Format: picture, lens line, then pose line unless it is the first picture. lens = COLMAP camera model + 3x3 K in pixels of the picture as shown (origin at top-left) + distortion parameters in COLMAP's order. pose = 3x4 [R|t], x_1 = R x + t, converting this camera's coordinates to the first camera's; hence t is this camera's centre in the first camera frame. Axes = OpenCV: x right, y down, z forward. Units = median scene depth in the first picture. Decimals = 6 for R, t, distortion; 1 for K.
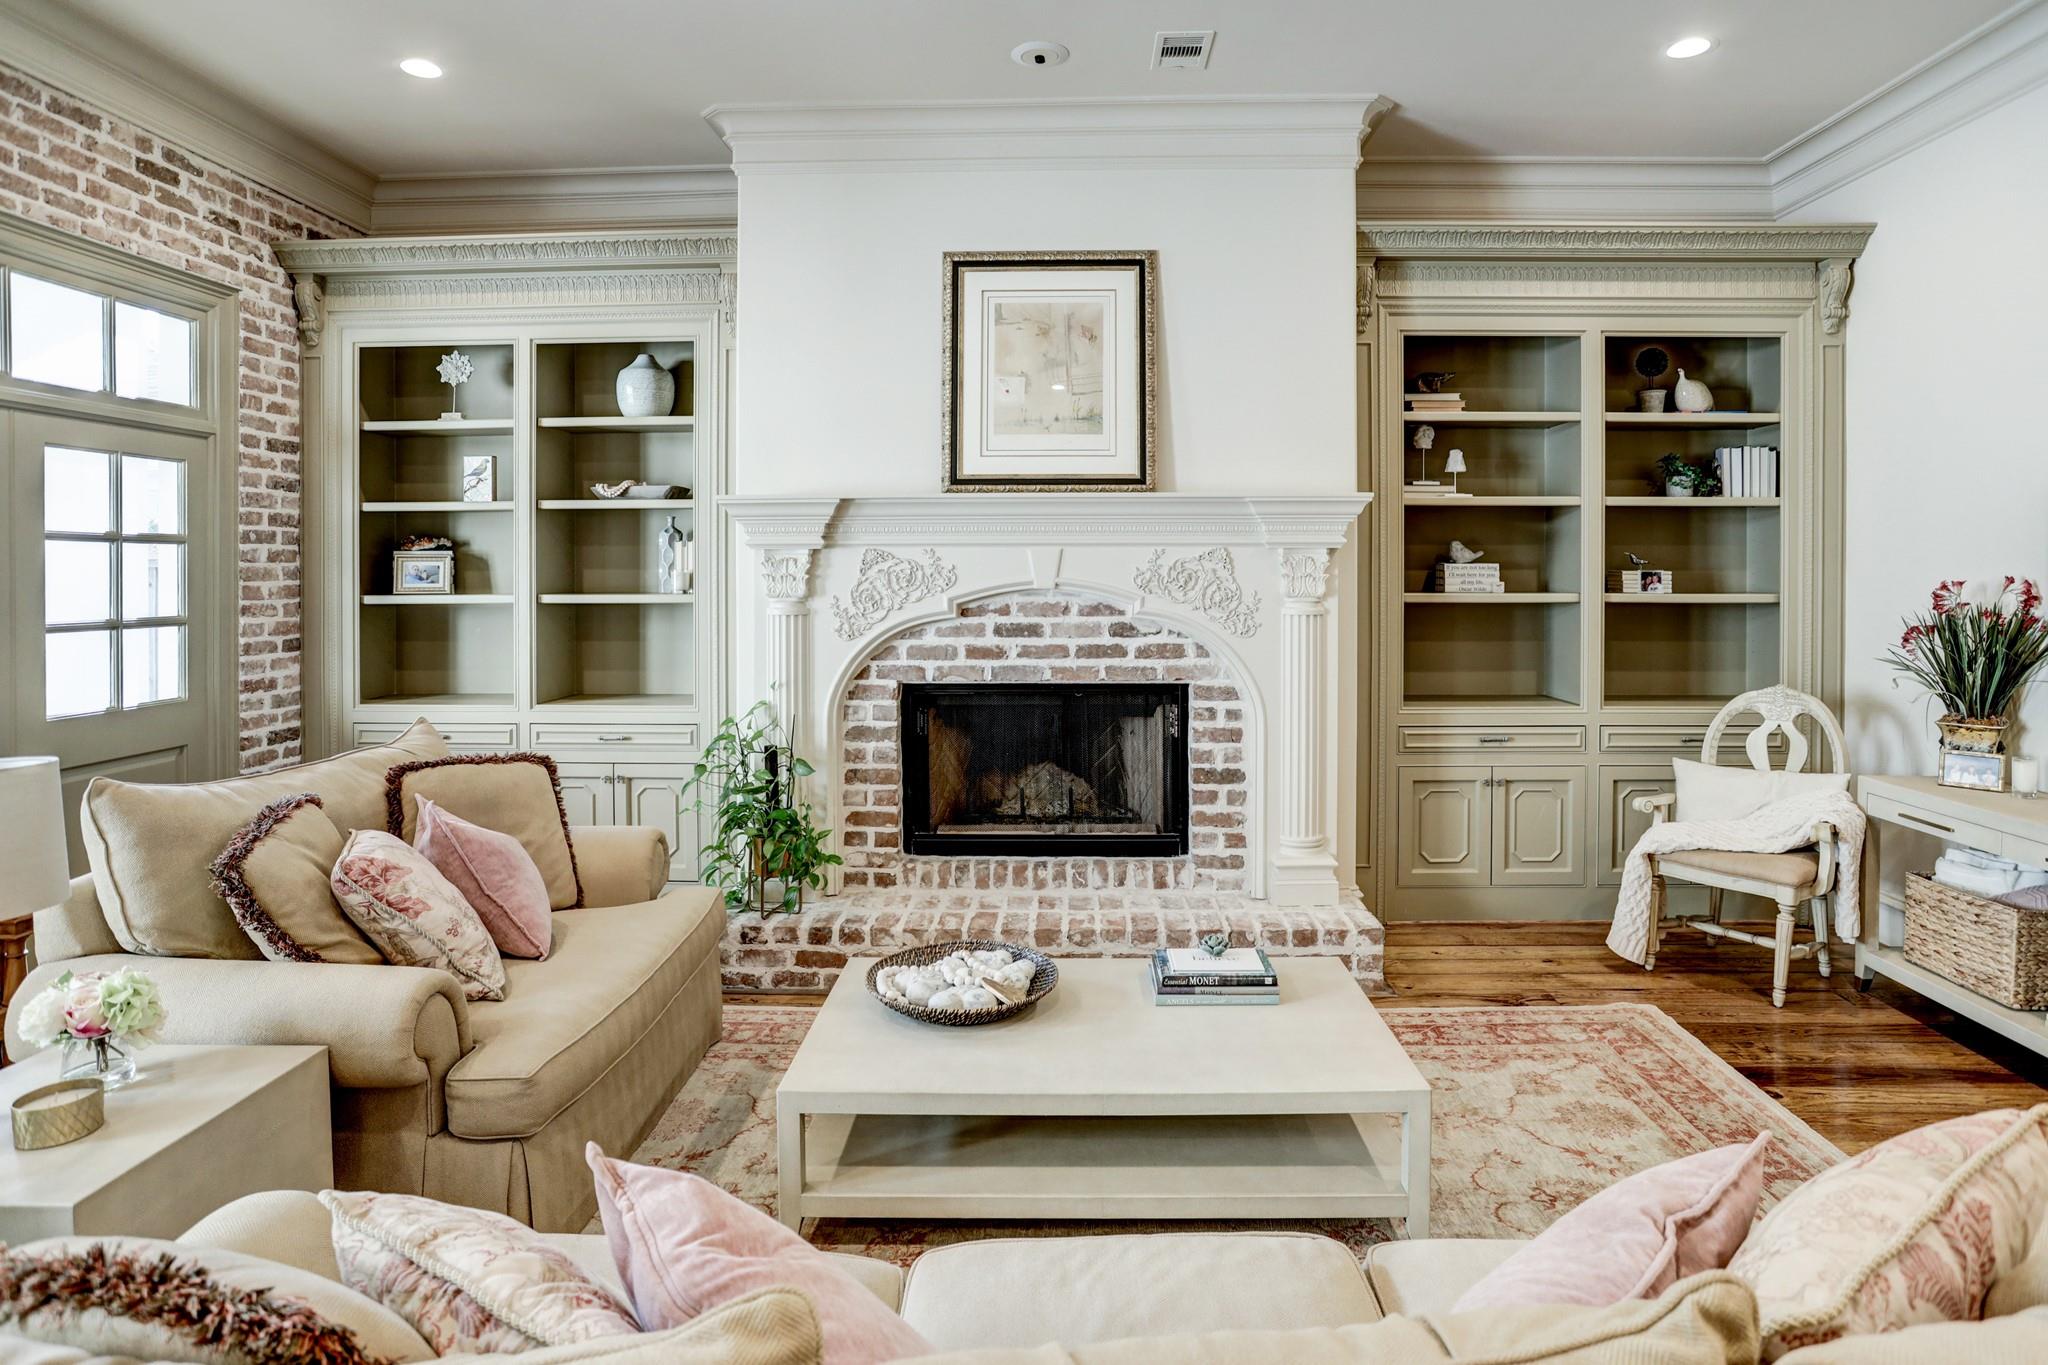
lens RADIAL K [[1152.0, 0, 1055.1], [0, 1152.0, 598.5], [0, 0, 1]] dist [-0.030098, 0.015032]
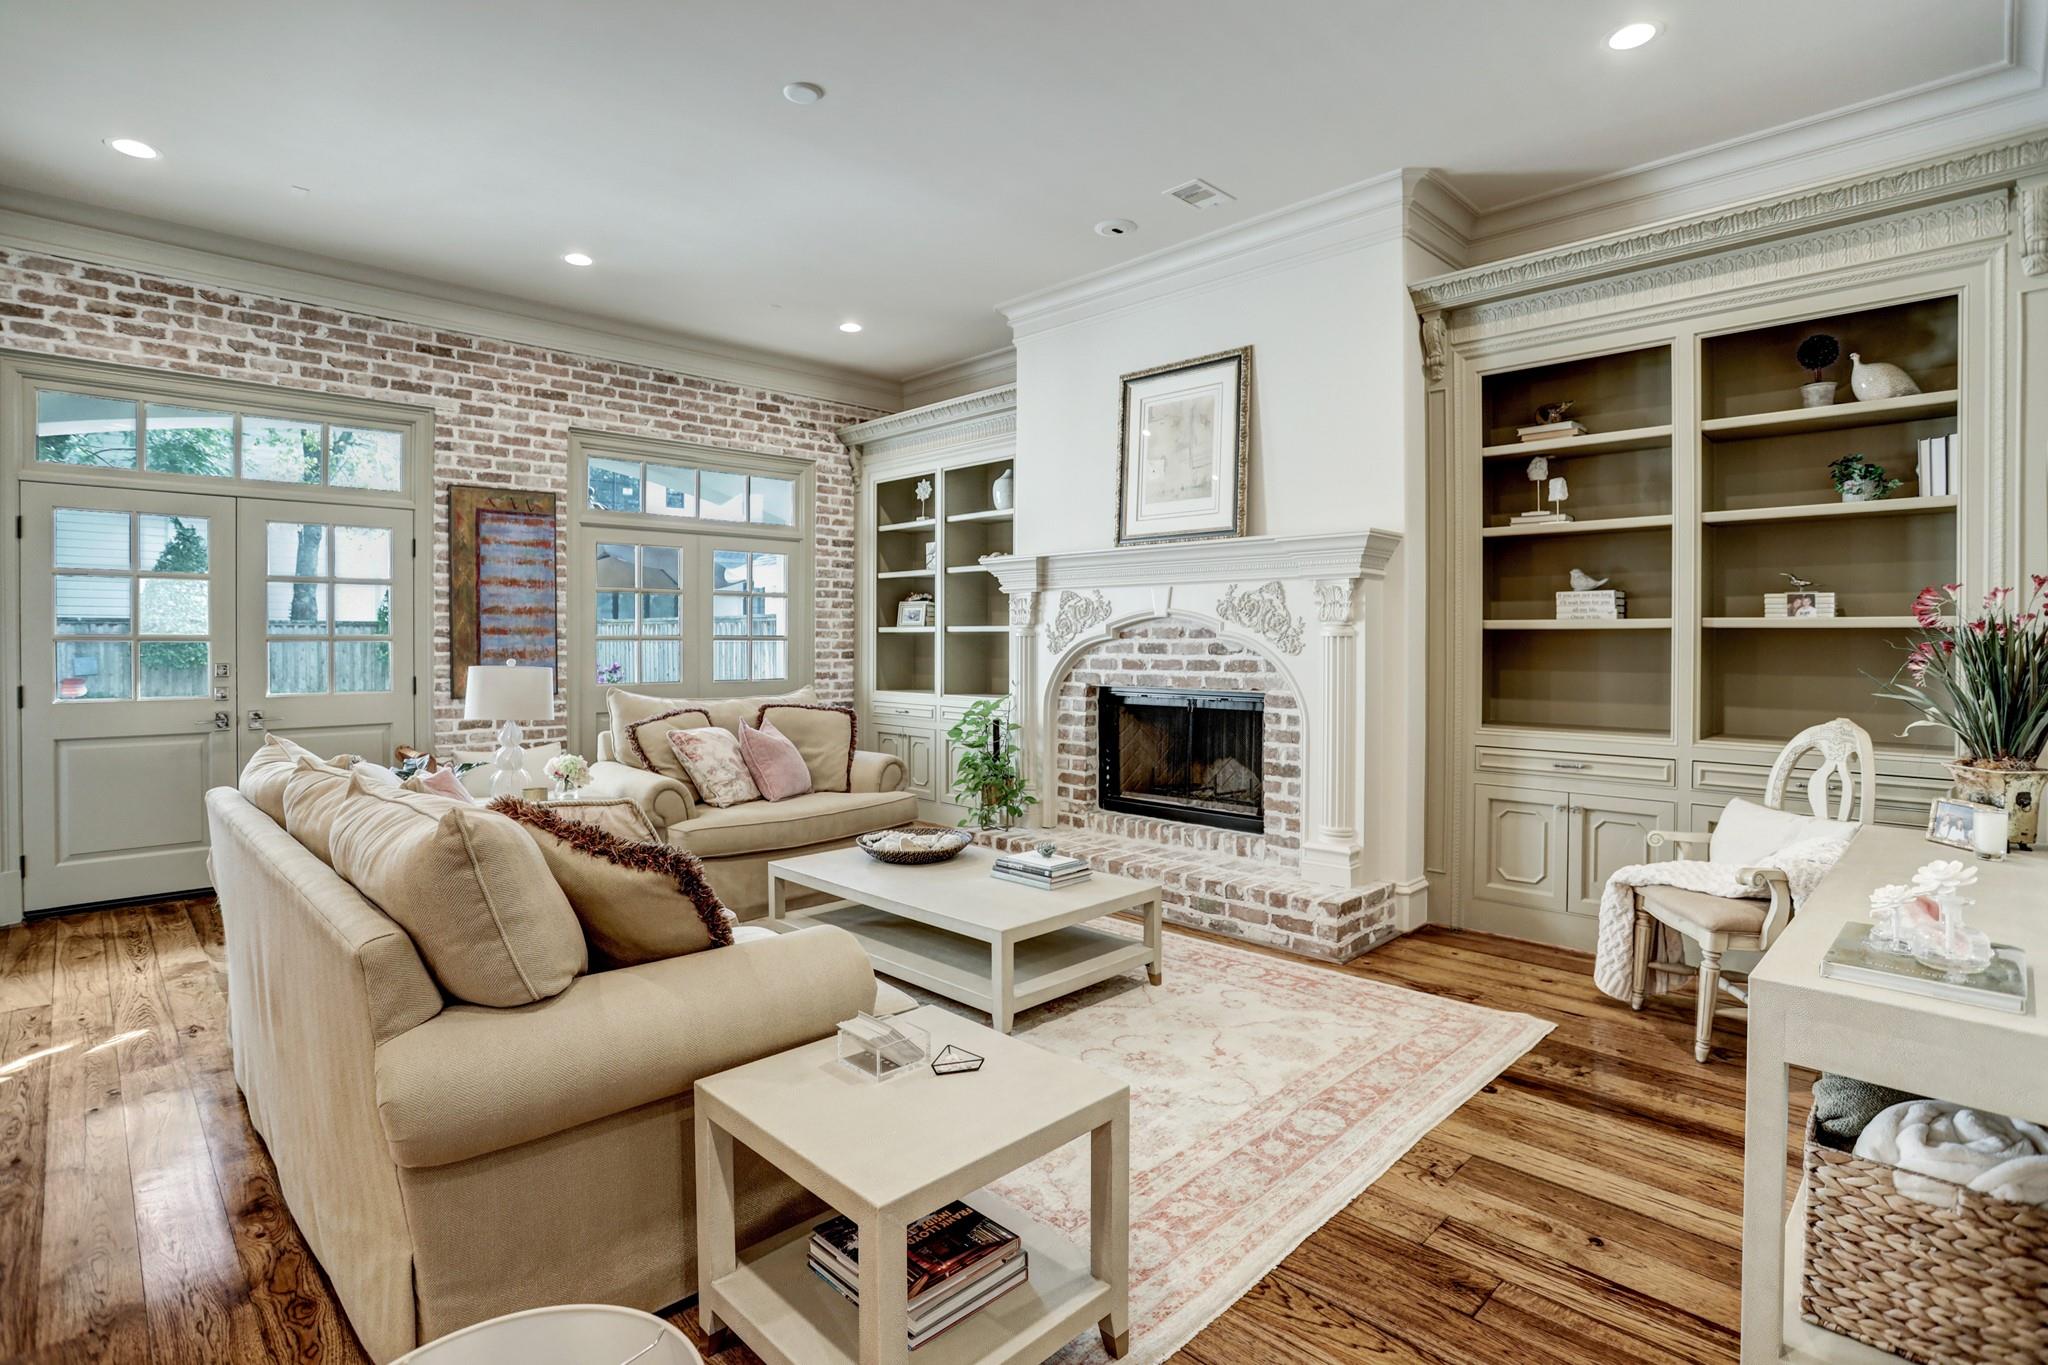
lens RADIAL K [[1041.4, 0, 979.3], [0, 1041.4, 657.7], [0, 0, 1]] dist [-0.013223, 0.008762]
pose [[0.703815, 0.017360, -0.710172, 0.680439], [-0.018115, 0.999815, 0.006487, 0.033728], [0.710153, 0.008299, 0.703999, 0.000068]]
